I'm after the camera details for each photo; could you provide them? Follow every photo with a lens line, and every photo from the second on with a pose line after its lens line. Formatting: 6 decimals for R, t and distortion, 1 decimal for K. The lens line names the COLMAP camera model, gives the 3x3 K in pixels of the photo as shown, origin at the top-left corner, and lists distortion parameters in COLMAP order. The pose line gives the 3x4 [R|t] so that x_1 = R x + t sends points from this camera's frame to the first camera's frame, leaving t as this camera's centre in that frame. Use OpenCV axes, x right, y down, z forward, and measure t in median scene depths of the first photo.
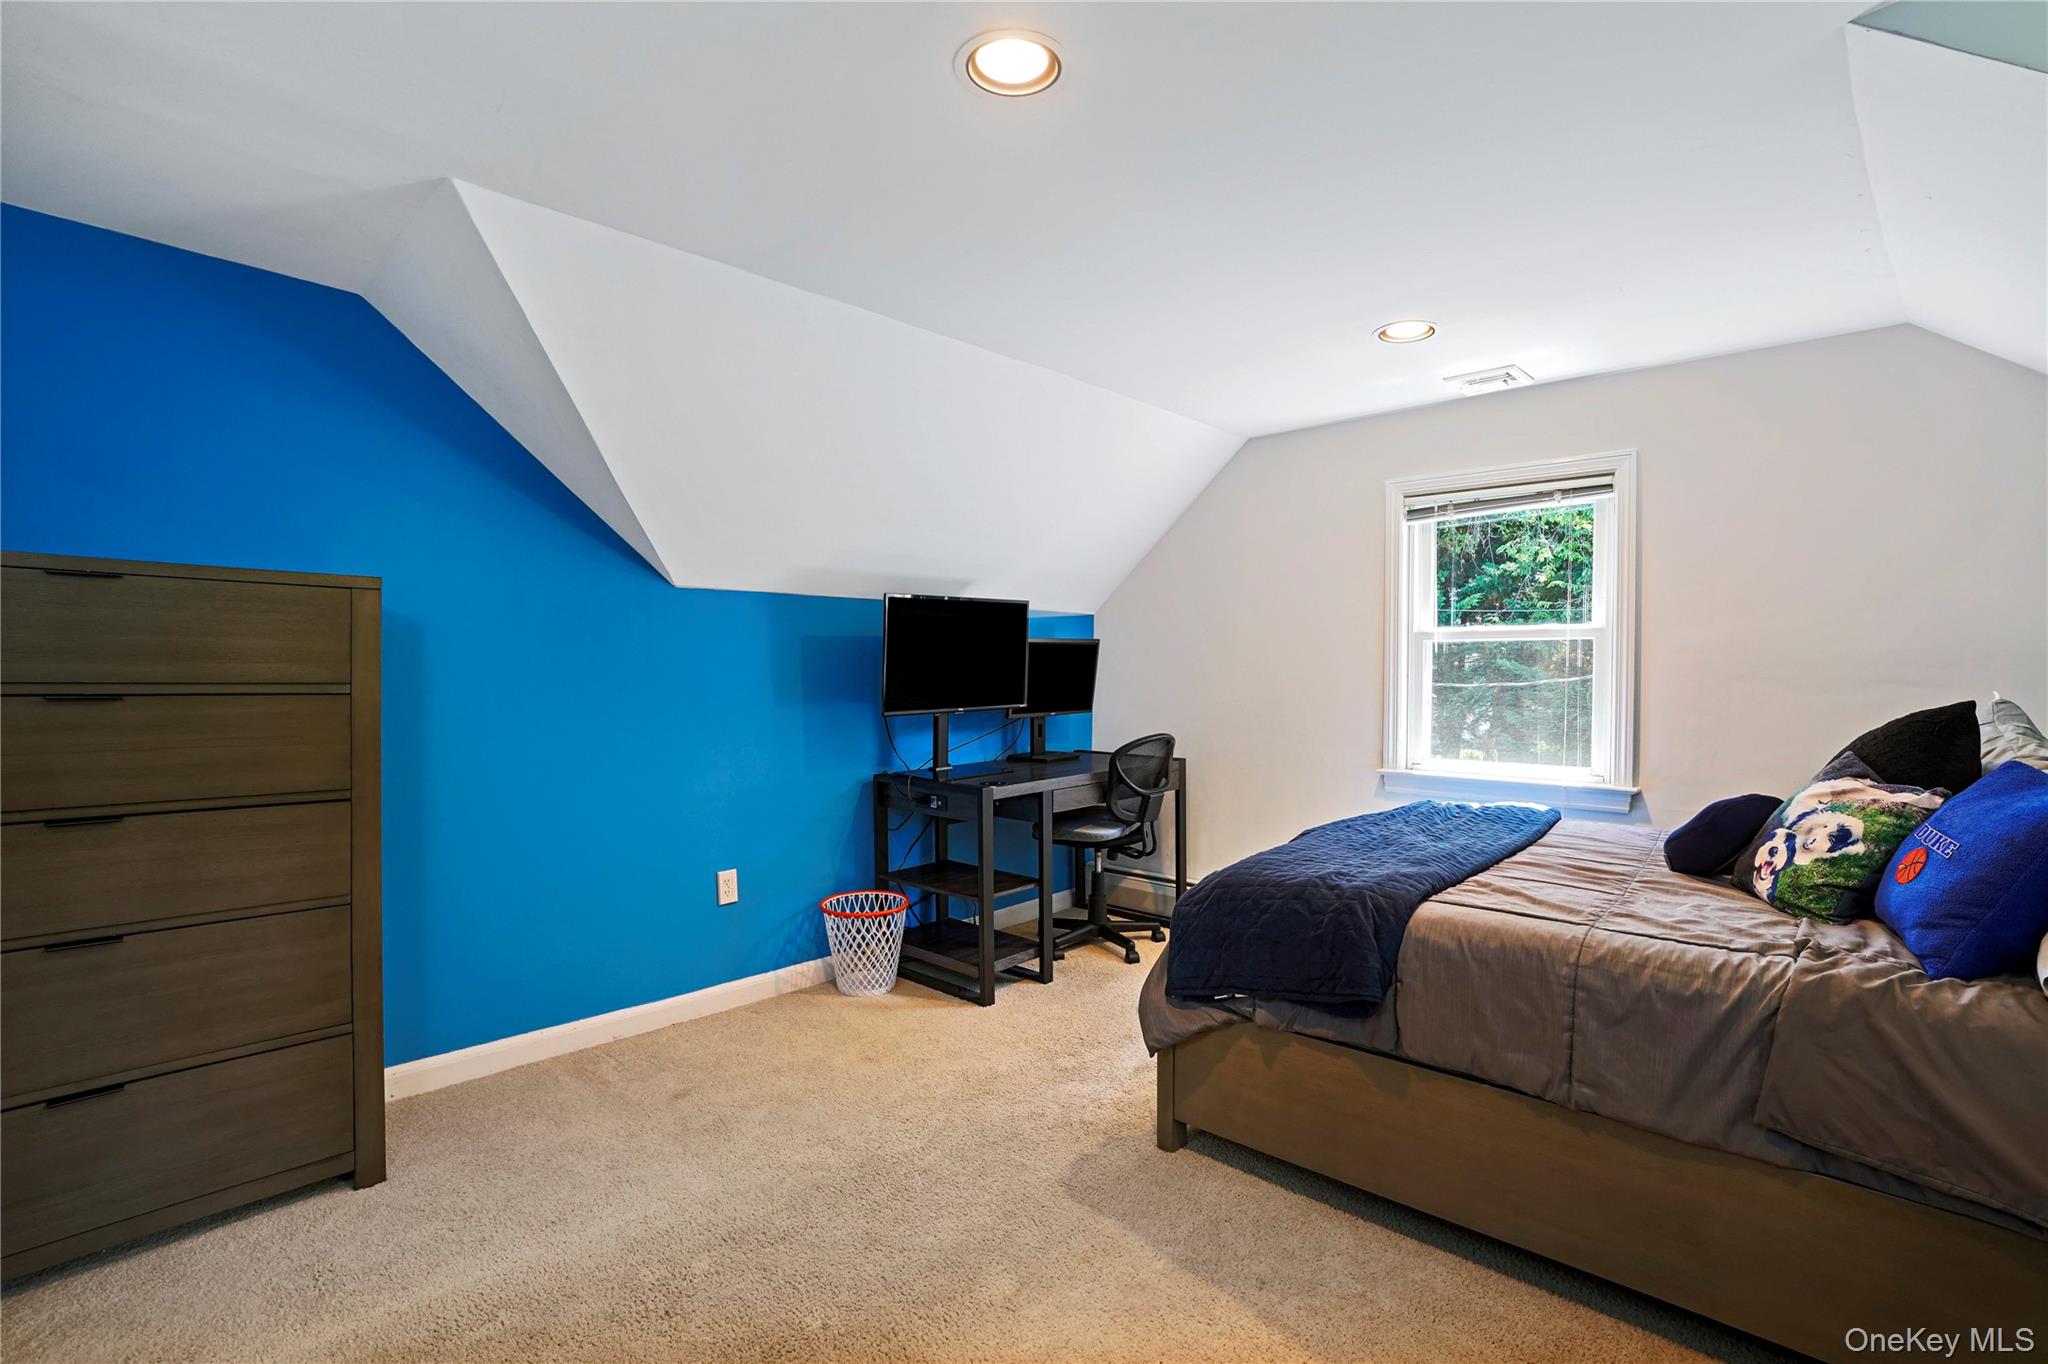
lens RADIAL K [[950.9, 0, 1028.6], [0, 950.9, 672.4], [0, 0, 1]] dist [-0.035131, 0.013082]
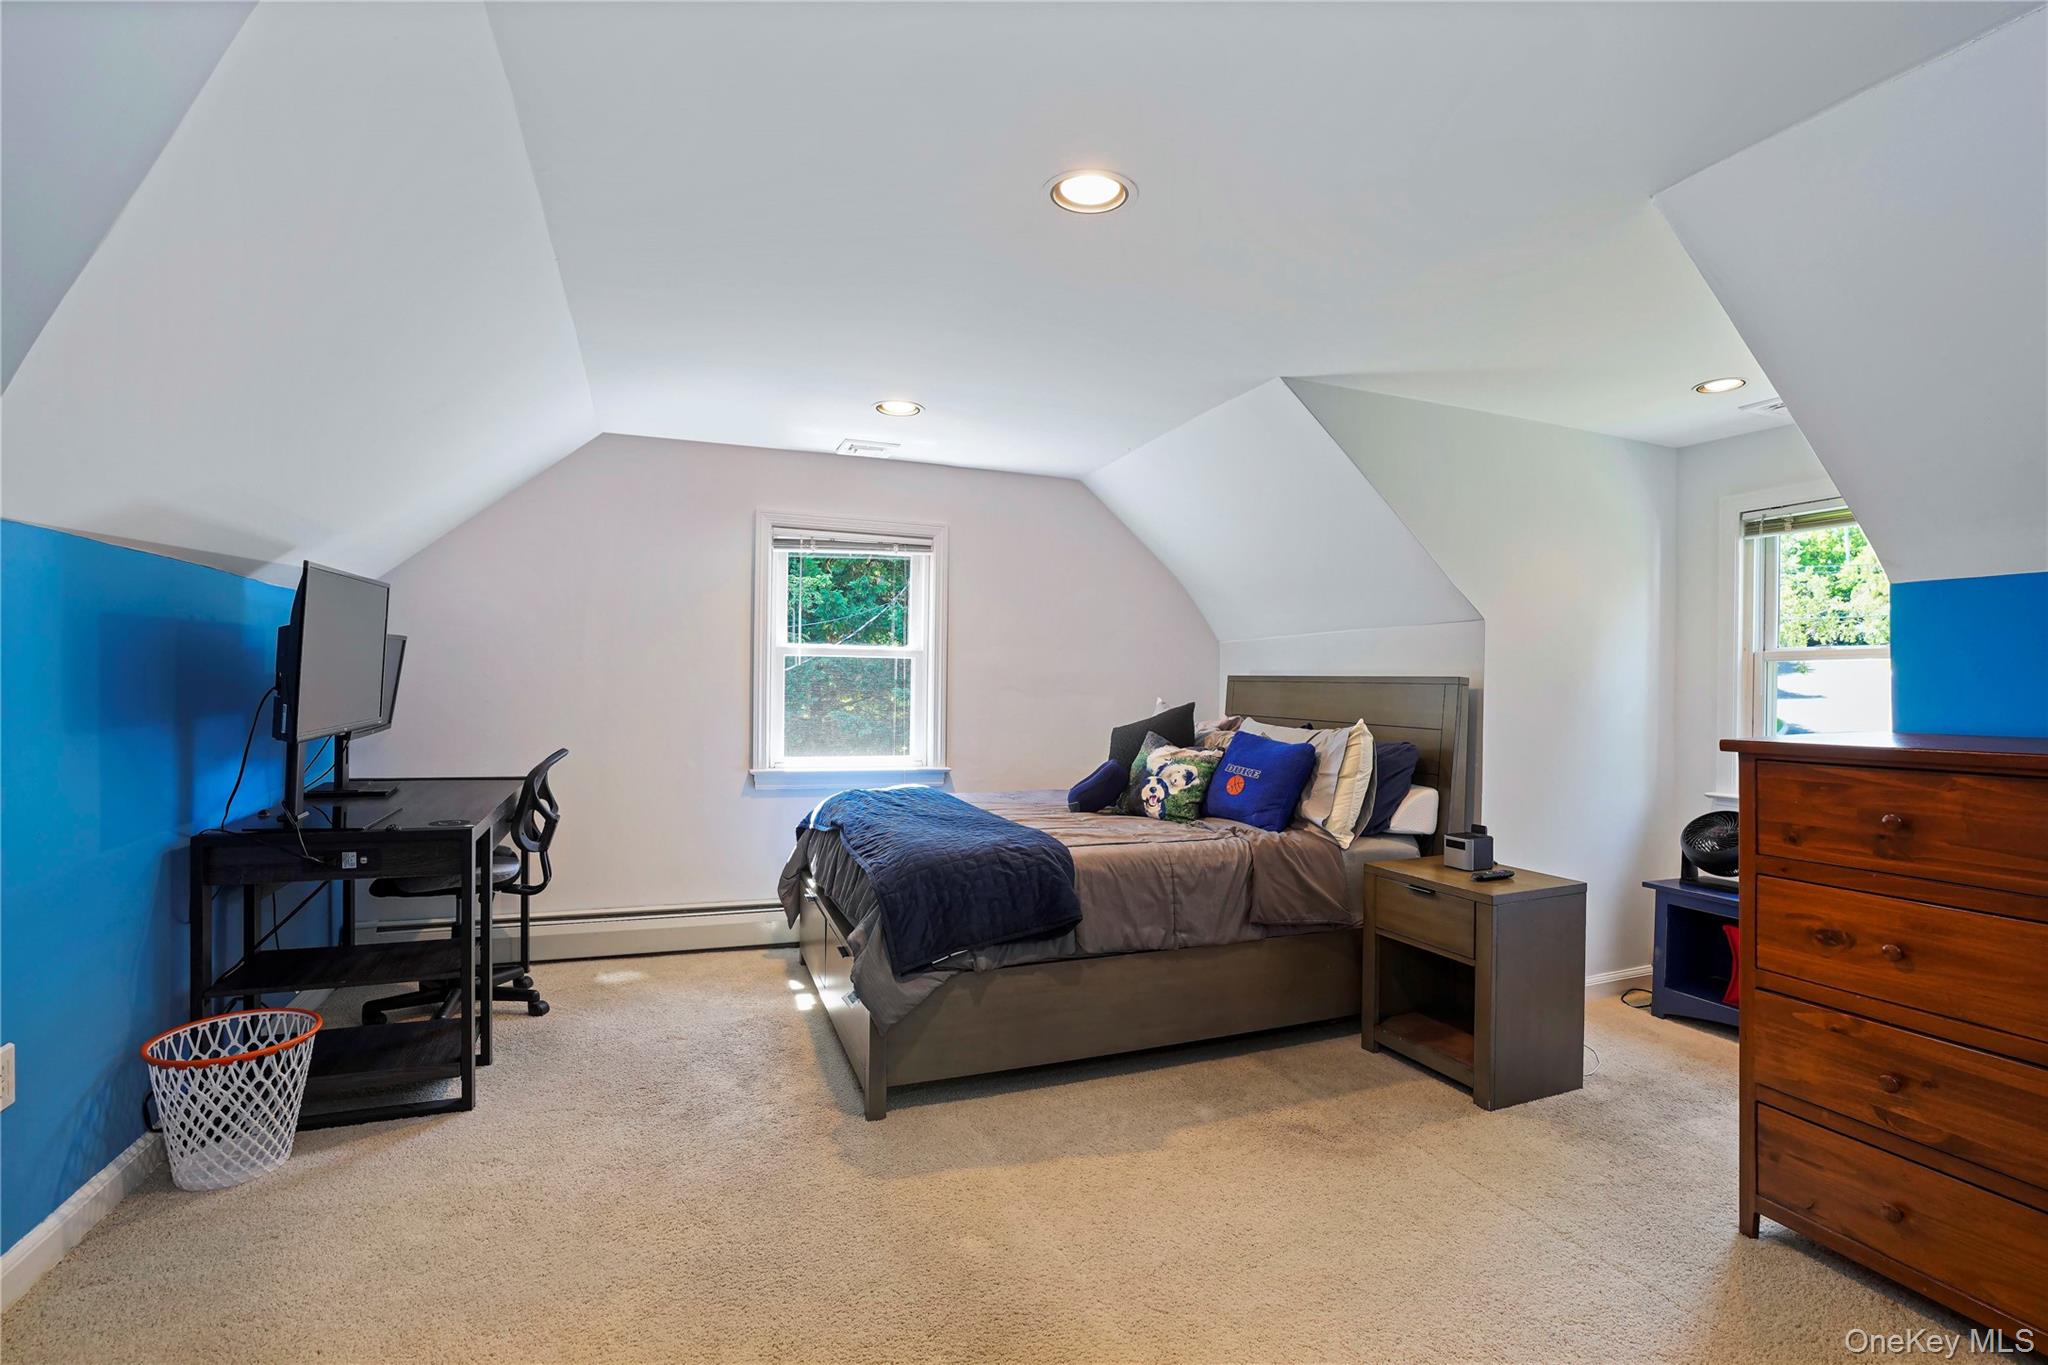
lens RADIAL K [[950.9, 0, 1044.1], [0, 950.9, 683.0], [0, 0, 1]] dist [-0.035131, 0.013082]
pose [[0.425050, 0.006716, 0.905145, -0.838282], [-0.013549, 0.999908, -0.001056, -0.003718], [-0.905069, -0.011815, 0.425101, 0.394739]]
